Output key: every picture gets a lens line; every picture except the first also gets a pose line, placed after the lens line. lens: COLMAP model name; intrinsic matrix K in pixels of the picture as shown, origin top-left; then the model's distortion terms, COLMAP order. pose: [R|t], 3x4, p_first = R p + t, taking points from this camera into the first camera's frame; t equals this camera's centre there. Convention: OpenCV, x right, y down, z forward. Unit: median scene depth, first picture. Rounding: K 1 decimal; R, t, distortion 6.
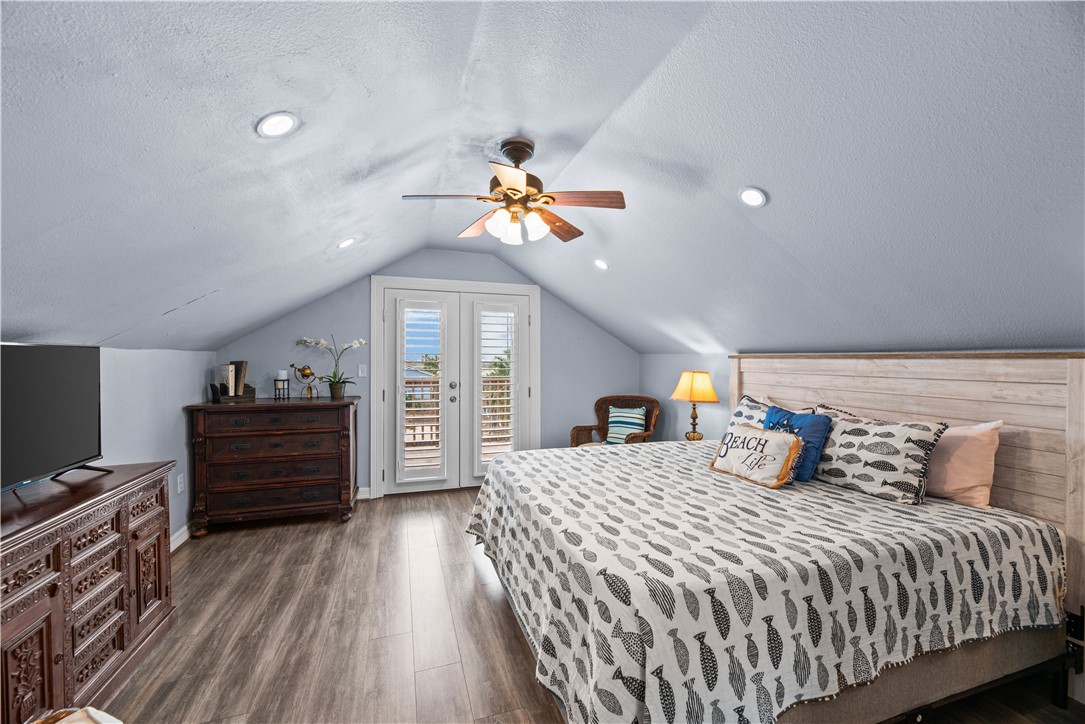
lens RADIAL K [[437.1, 0, 543.1], [0, 437.1, 366.3], [0, 0, 1]] dist [-0.001286, 0.000028]
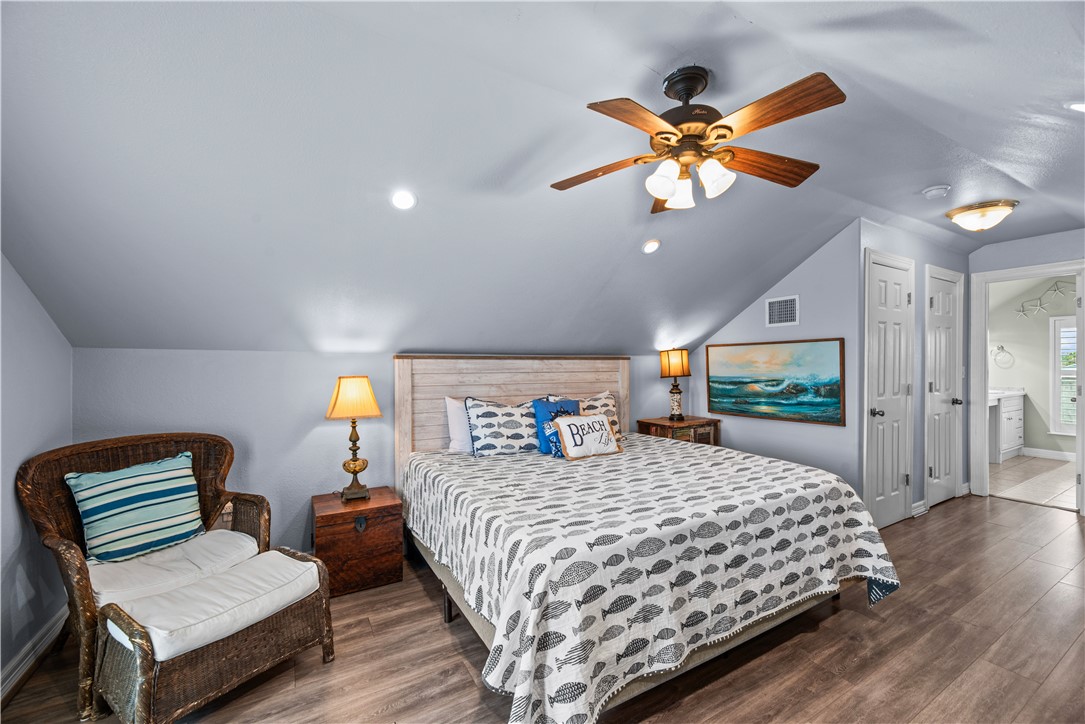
lens RADIAL K [[437.1, 0, 543.1], [0, 437.1, 366.3], [0, 0, 1]] dist [-0.001286, 0.000028]
pose [[-0.197202, -0.029209, 0.979928, -0.552396], [0.005580, 0.999506, 0.030915, -0.033629], [-0.980347, 0.011564, -0.196942, 1.072753]]
